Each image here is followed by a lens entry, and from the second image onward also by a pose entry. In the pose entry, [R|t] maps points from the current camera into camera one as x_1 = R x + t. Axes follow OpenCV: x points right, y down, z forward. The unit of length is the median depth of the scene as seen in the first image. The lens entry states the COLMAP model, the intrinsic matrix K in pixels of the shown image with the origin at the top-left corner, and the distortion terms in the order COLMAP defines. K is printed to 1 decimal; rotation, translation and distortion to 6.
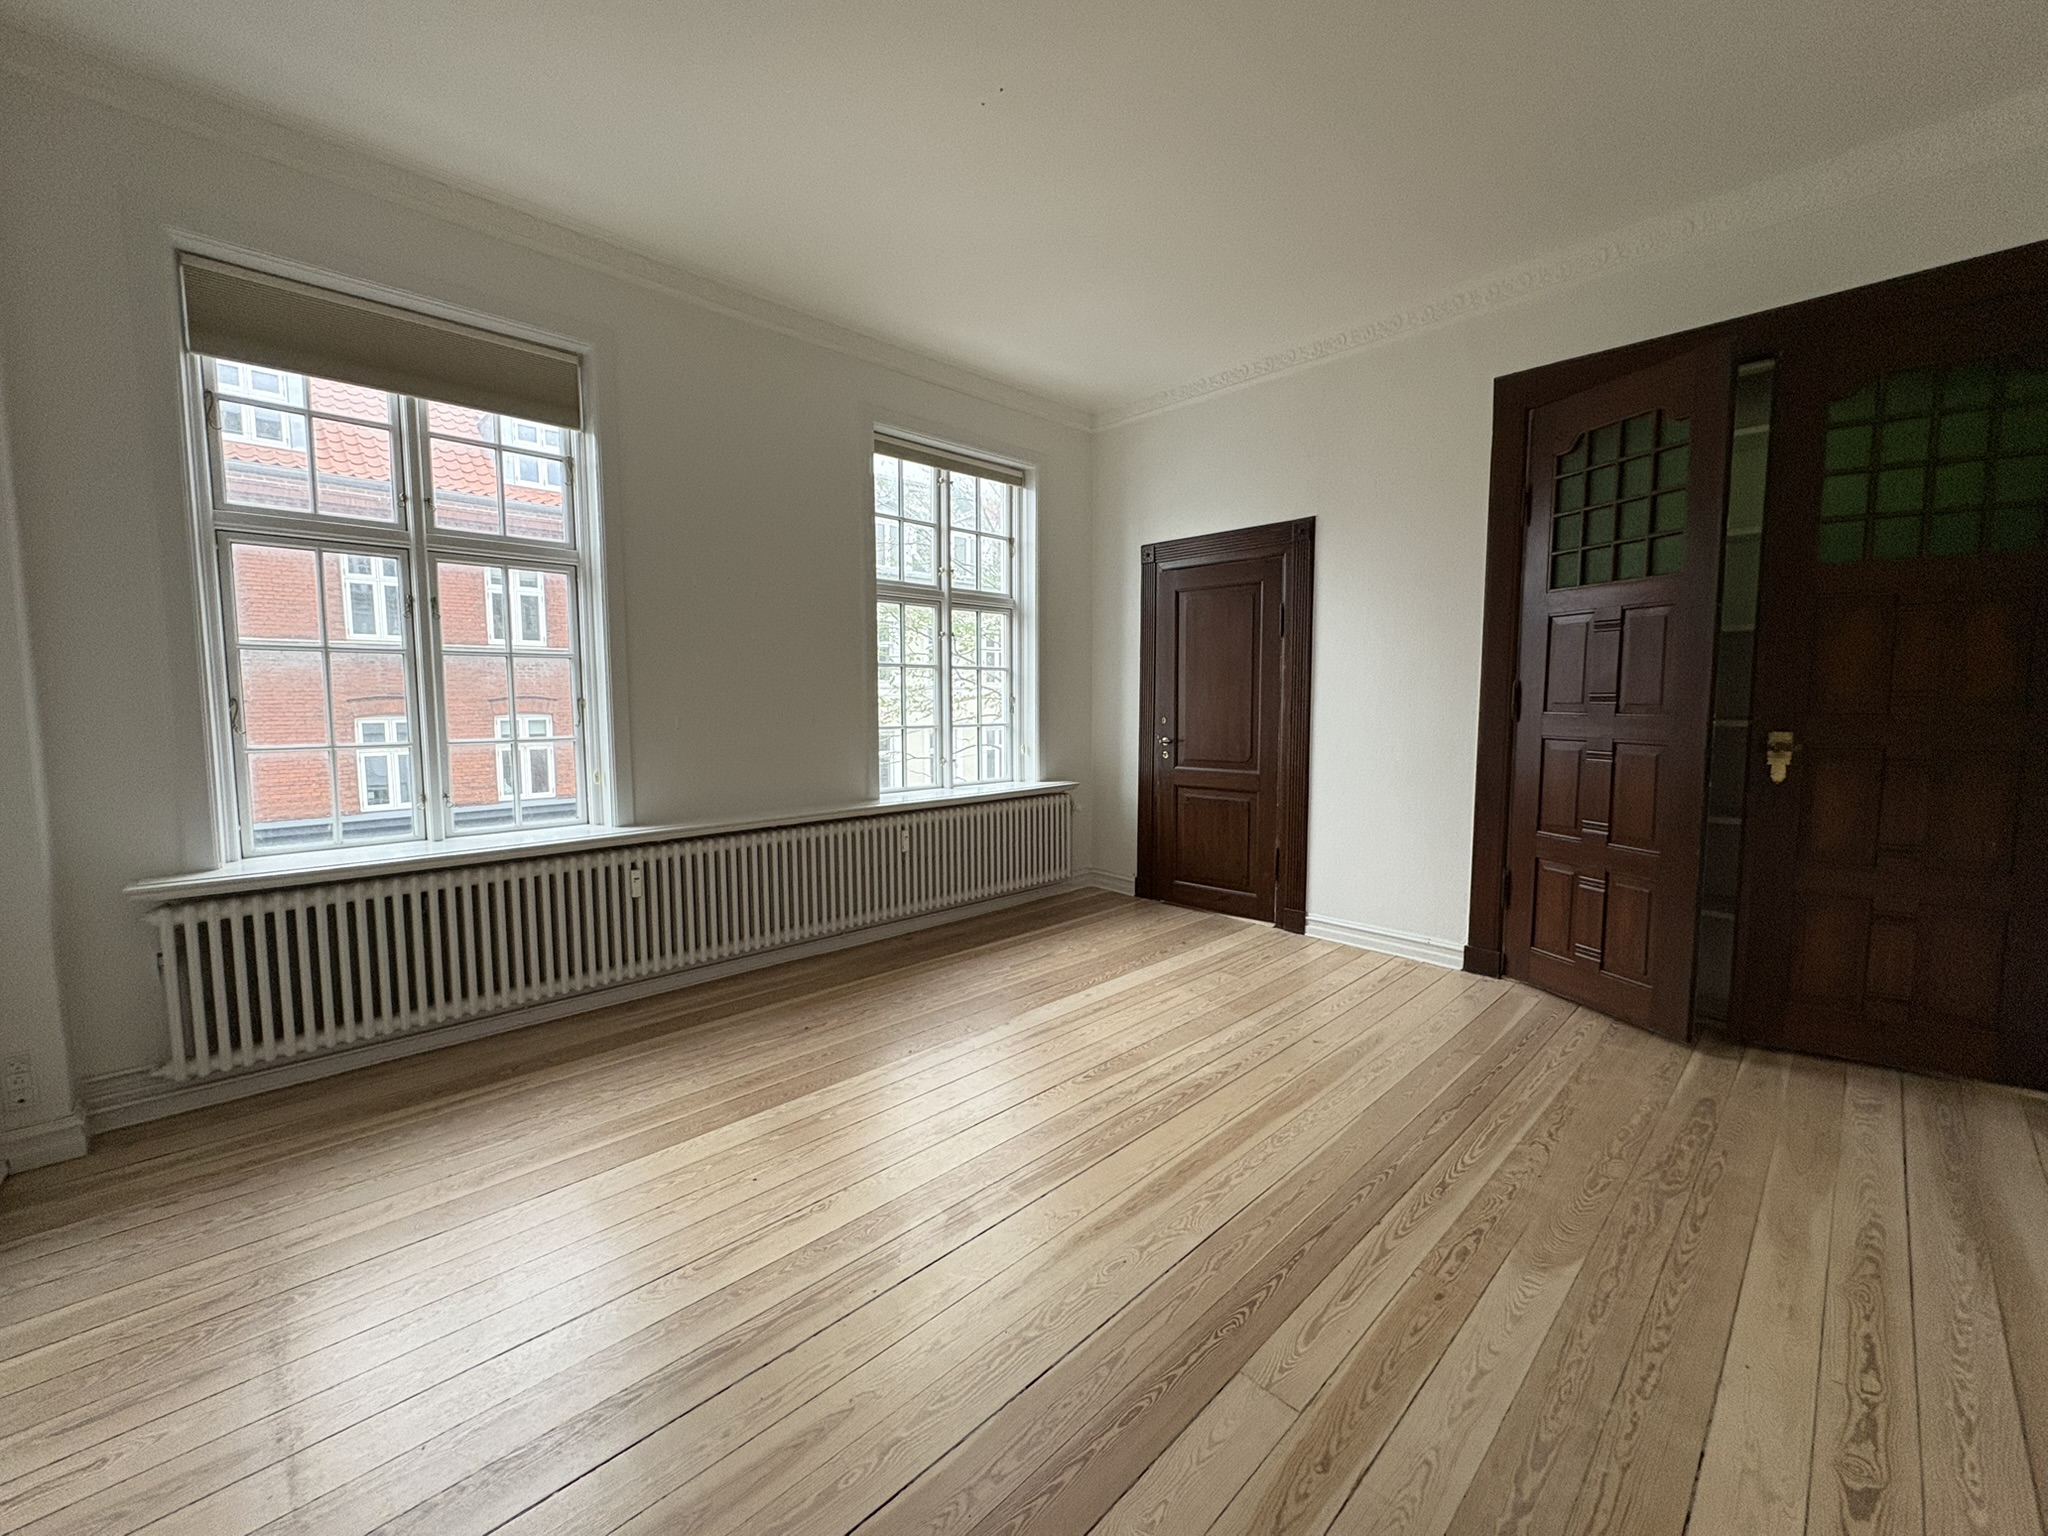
lens RADIAL K [[814.0, 0, 1026.9], [0, 814.0, 762.8], [0, 0, 1]] dist [-0.000509, 0.000641]
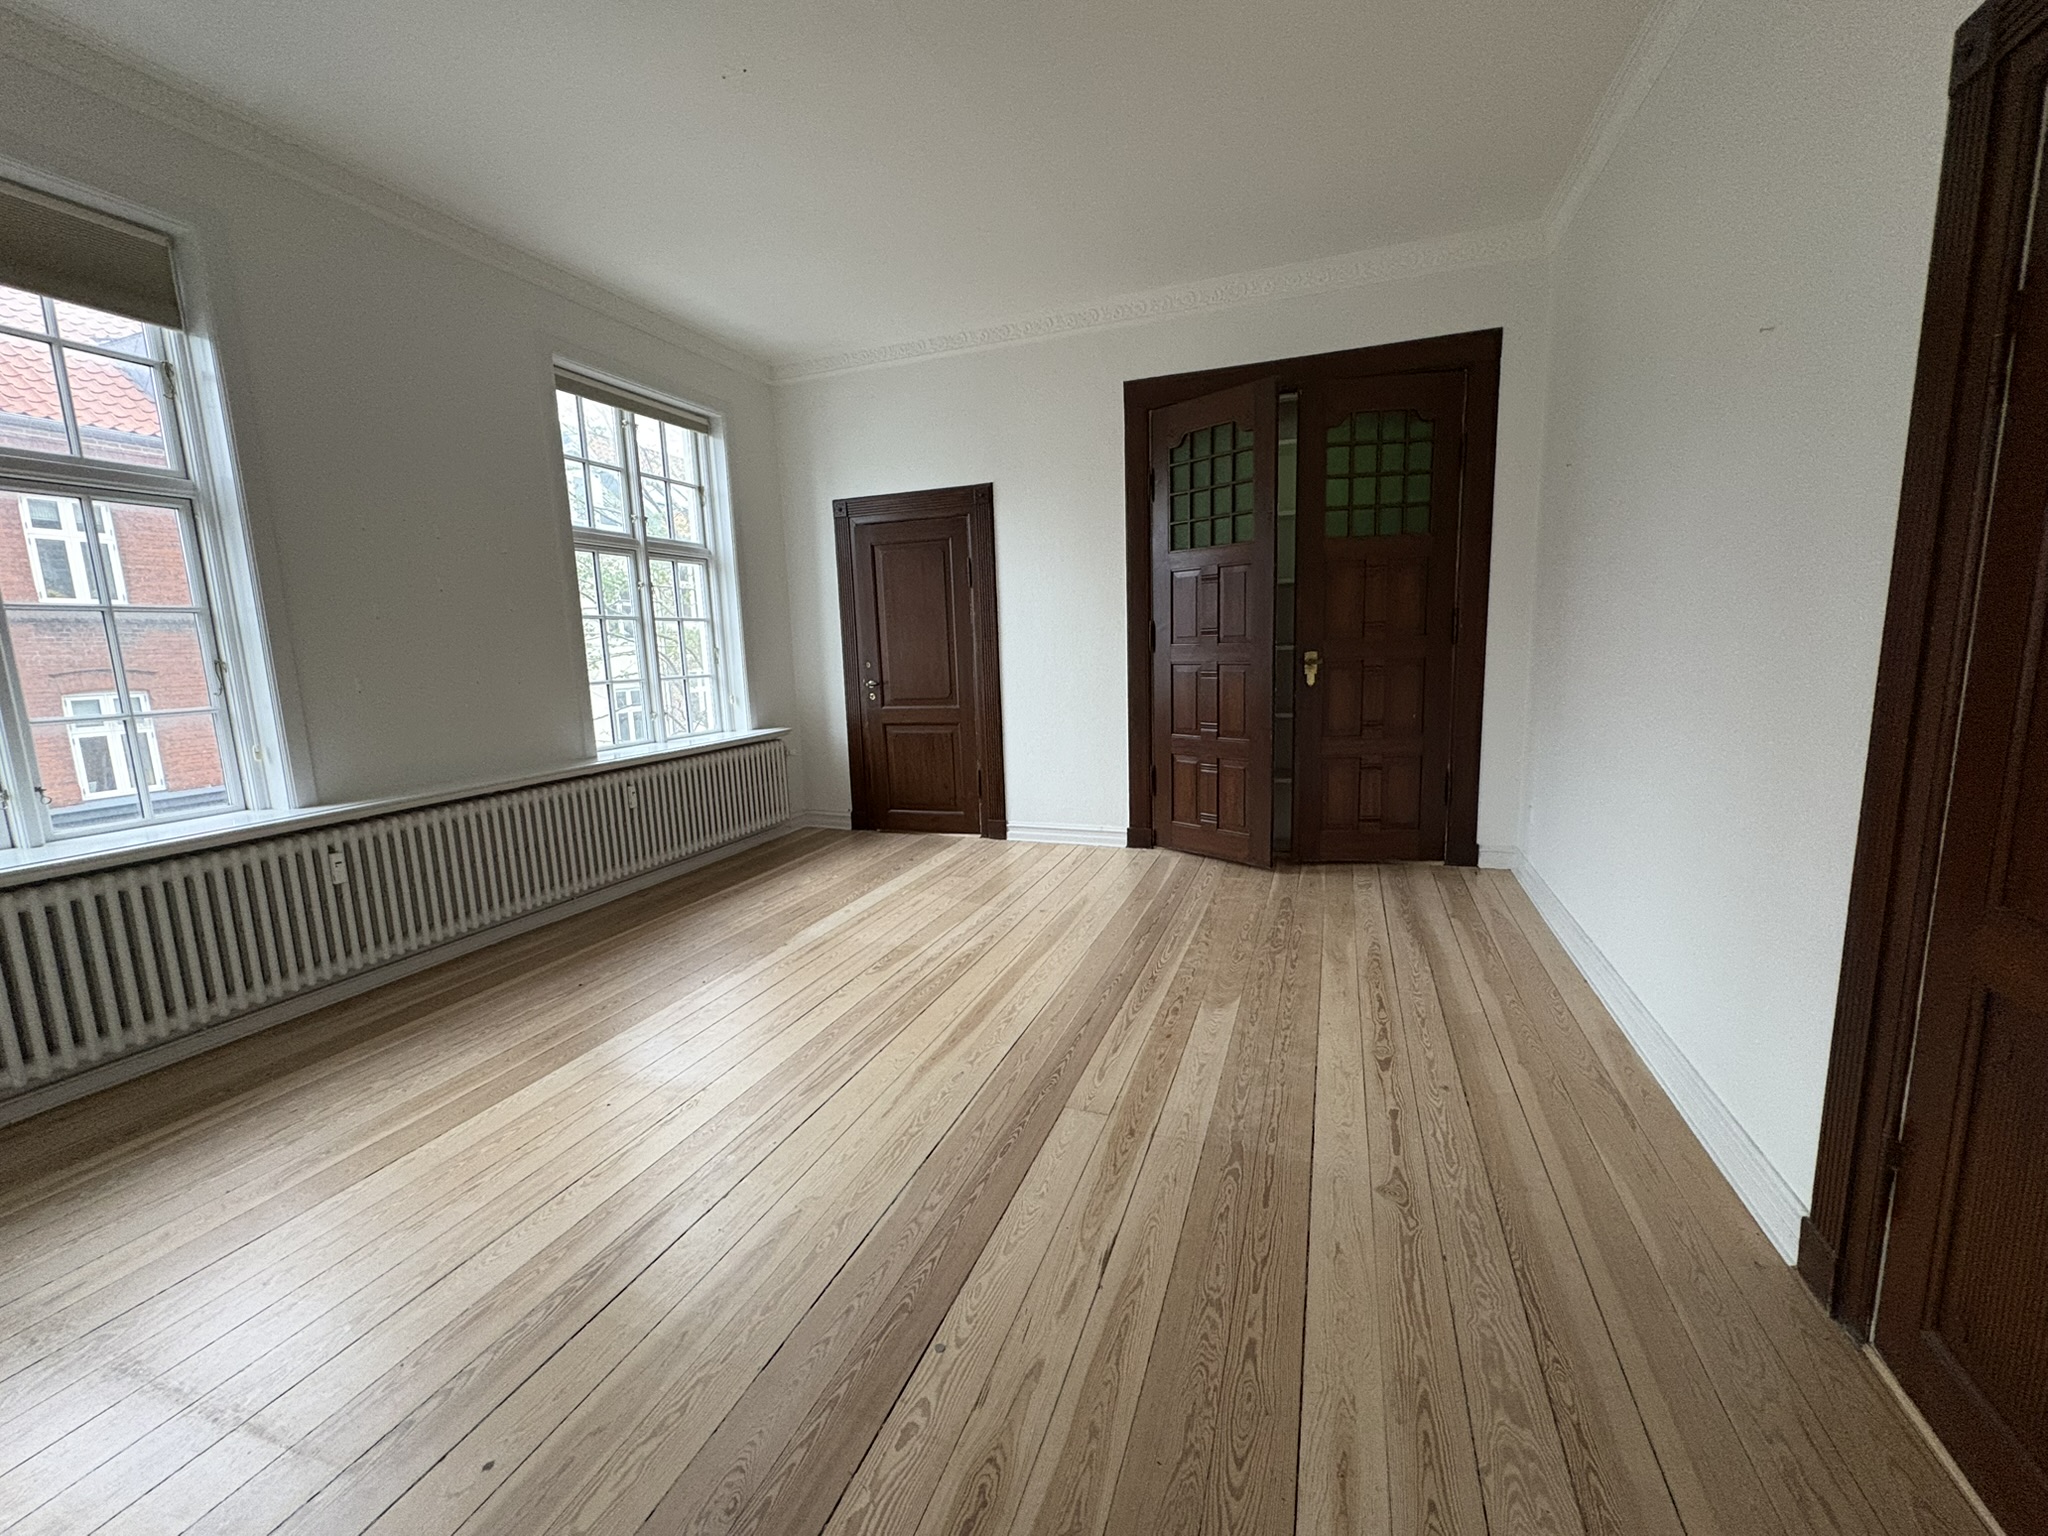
lens RADIAL K [[814.0, 0, 1026.7], [0, 814.0, 762.1], [0, 0, 1]] dist [-0.000509, 0.000641]
pose [[0.901836, -0.090377, 0.422520, -0.166591], [0.066217, 0.995237, 0.071546, 0.019308], [-0.426973, -0.036545, 0.903525, -0.114522]]
